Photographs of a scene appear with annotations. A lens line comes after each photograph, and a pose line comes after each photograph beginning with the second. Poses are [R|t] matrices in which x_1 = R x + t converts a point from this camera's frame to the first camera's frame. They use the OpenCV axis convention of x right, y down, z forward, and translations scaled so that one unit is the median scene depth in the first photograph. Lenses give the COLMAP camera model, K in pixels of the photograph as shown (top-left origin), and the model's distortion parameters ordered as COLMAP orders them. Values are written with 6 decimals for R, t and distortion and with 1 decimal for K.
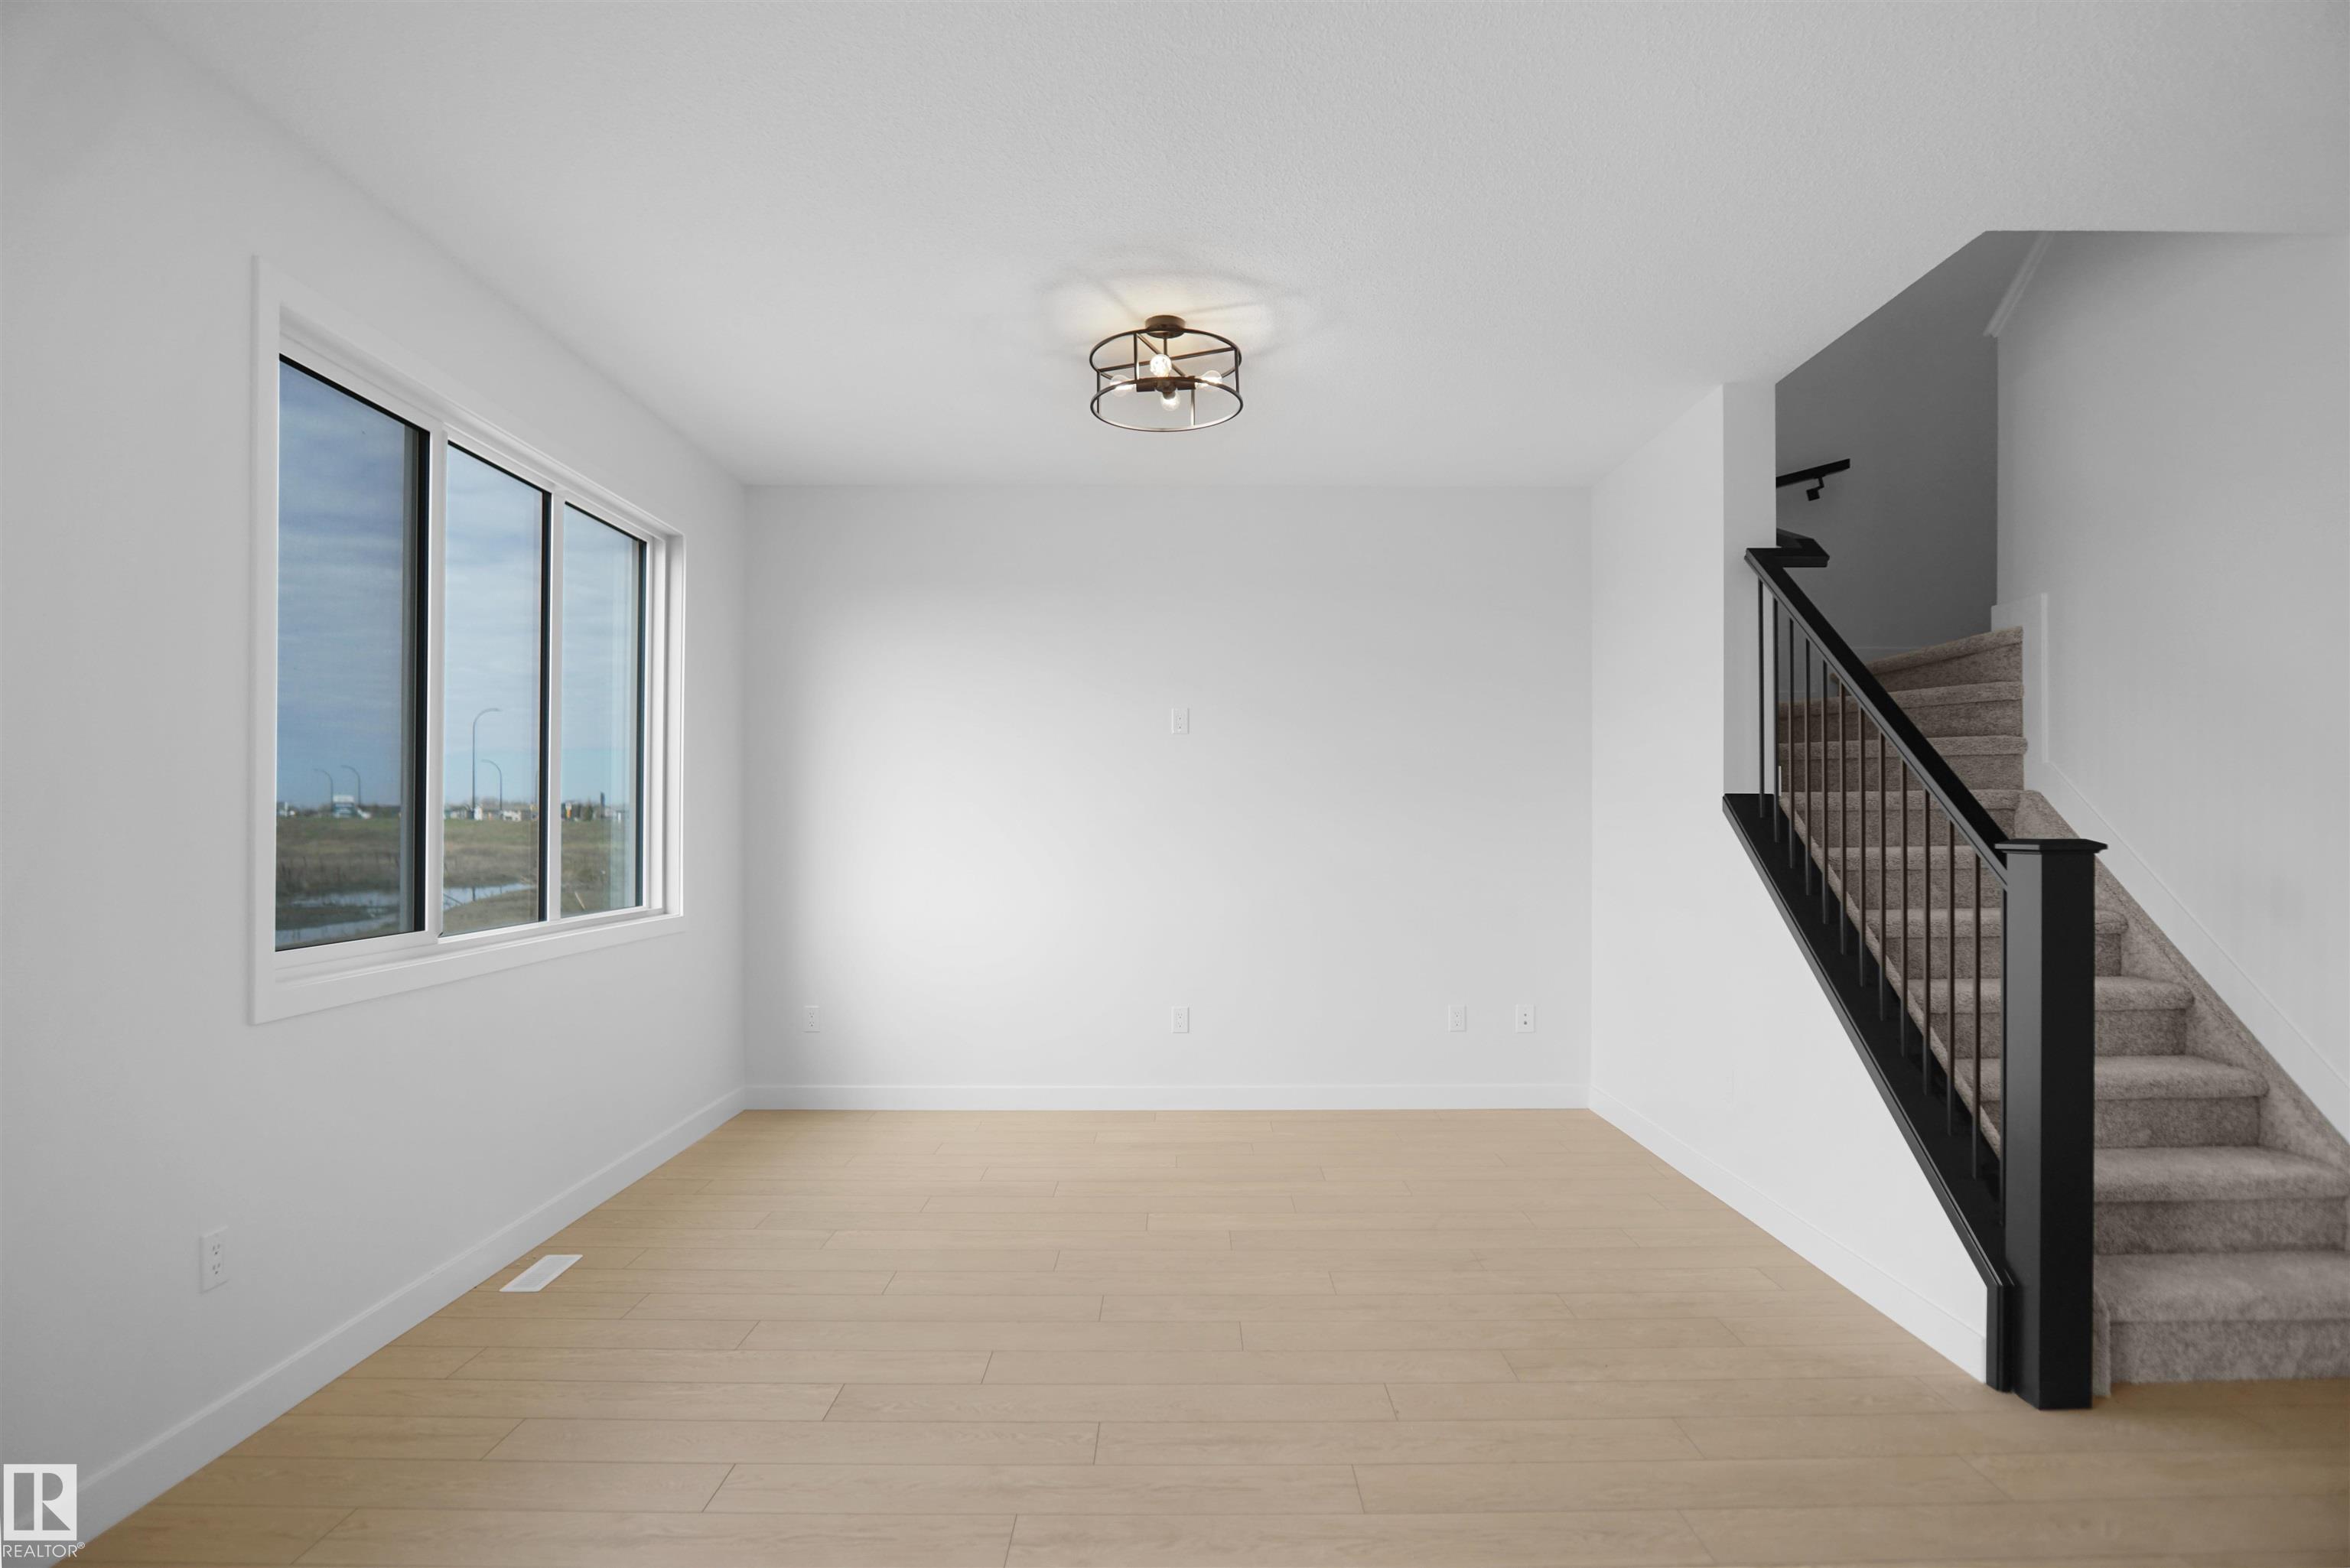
lens RADIAL K [[1268.9, 0, 1194.6], [0, 1268.9, 813.4], [0, 0, 1]] dist [-0.027069, 0.000073]
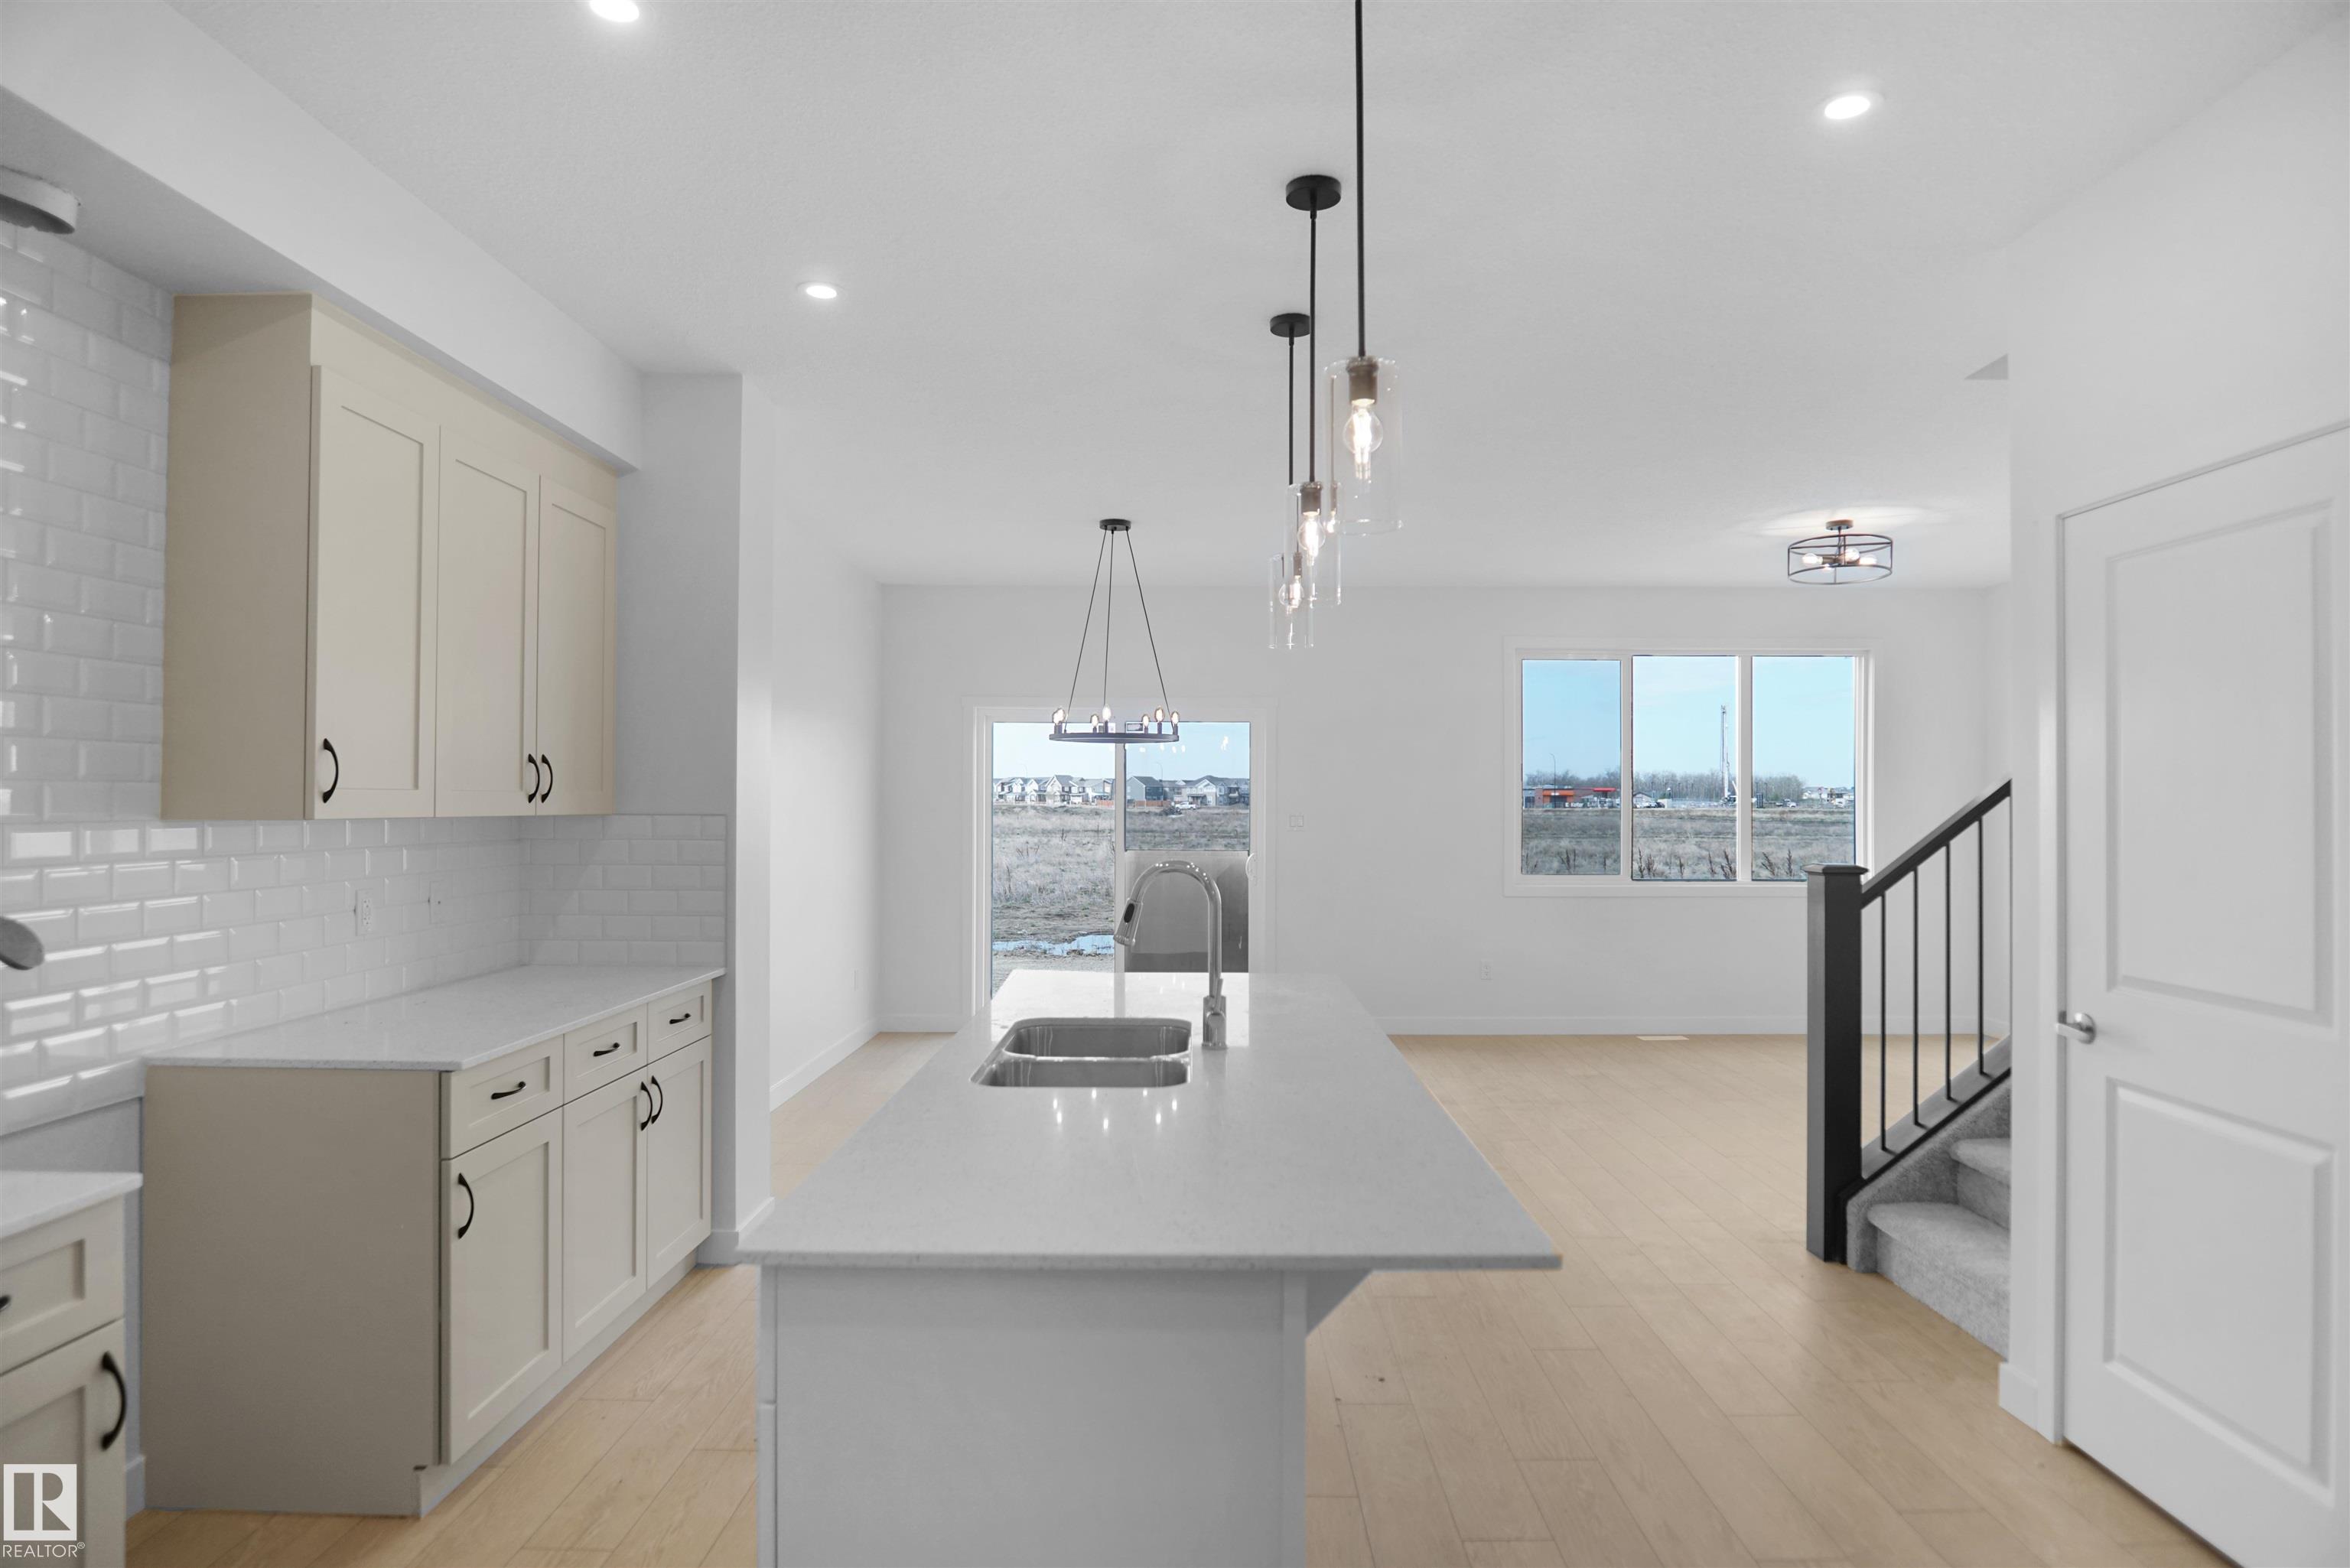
lens RADIAL K [[1272.0, 0, 1179.9], [0, 1272.0, 782.6], [0, 0, 1]] dist [-0.020709, 0.000607]
pose [[-0.023412, -0.012078, -0.999653, 1.877612], [0.007470, 0.999897, -0.012256, -0.057699], [0.999698, -0.007754, -0.023320, 0.248643]]
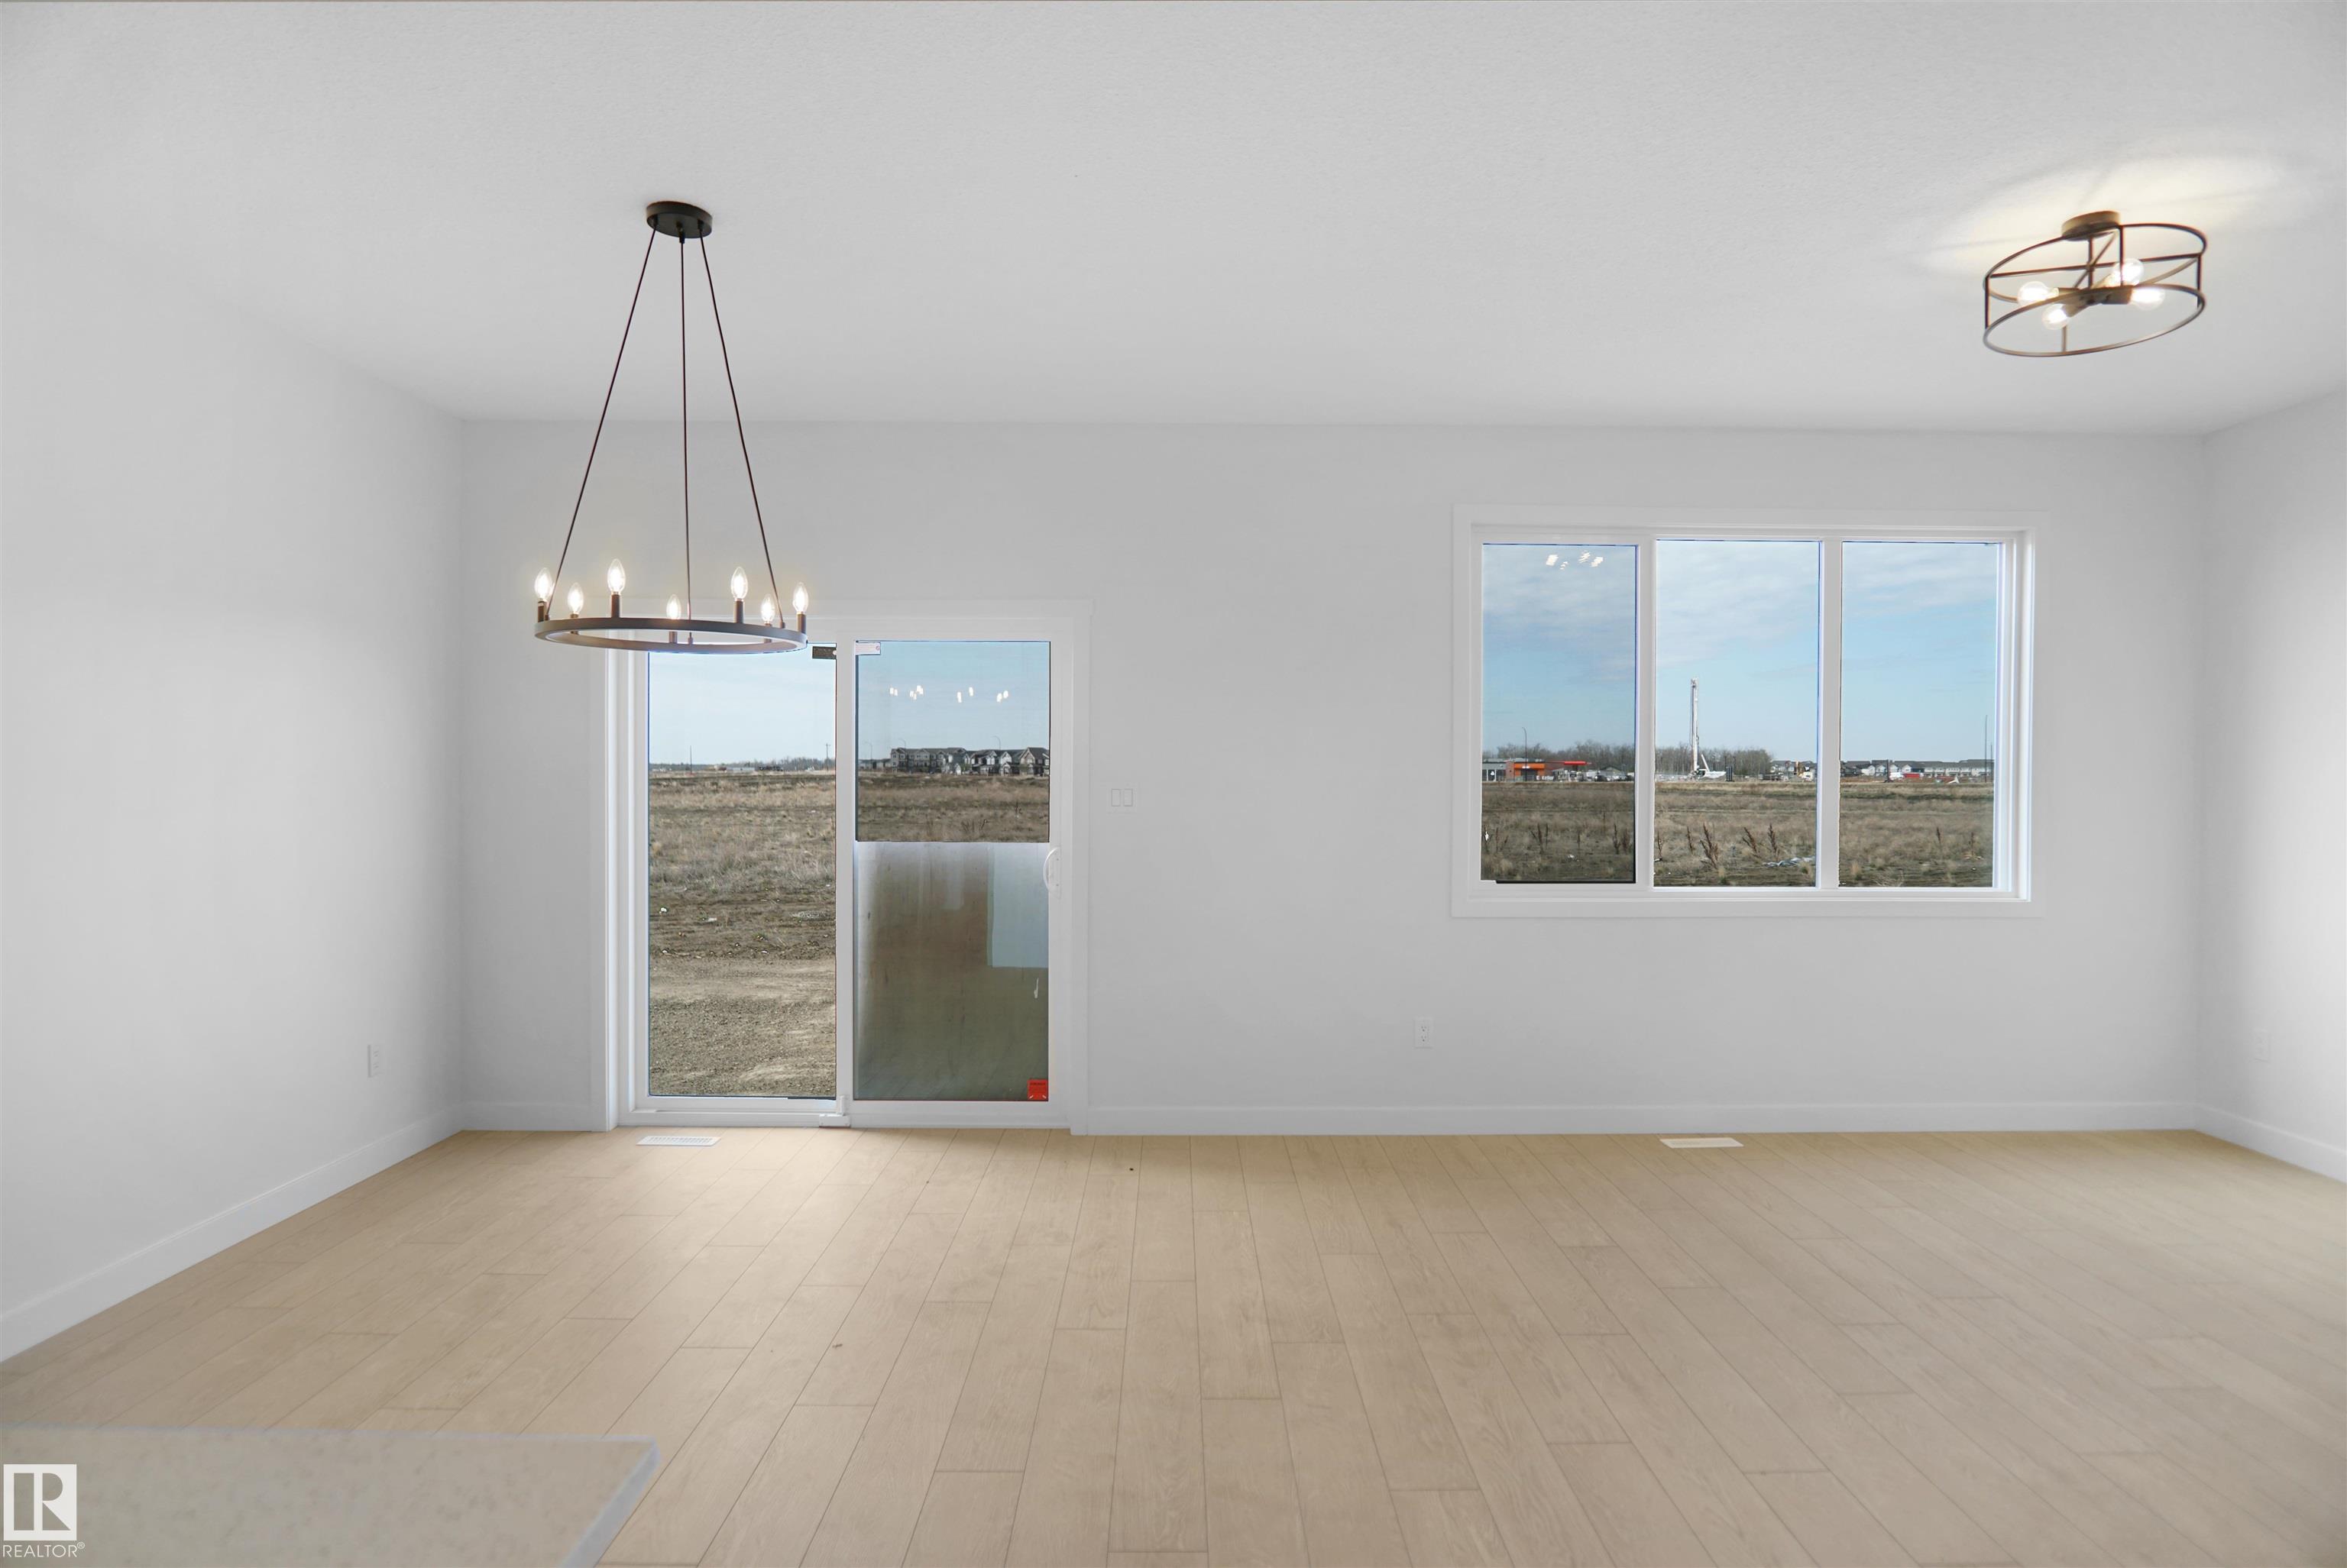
lens RADIAL K [[1270.2, 0, 1178.4], [0, 1270.2, 782.6], [0, 0, 1]] dist [-0.020709, 0.000607]
pose [[-0.003642, 0.009507, -0.999948, 0.941897], [0.006248, 0.999936, 0.009485, -0.043975], [0.999974, -0.006213, -0.003701, 0.493108]]
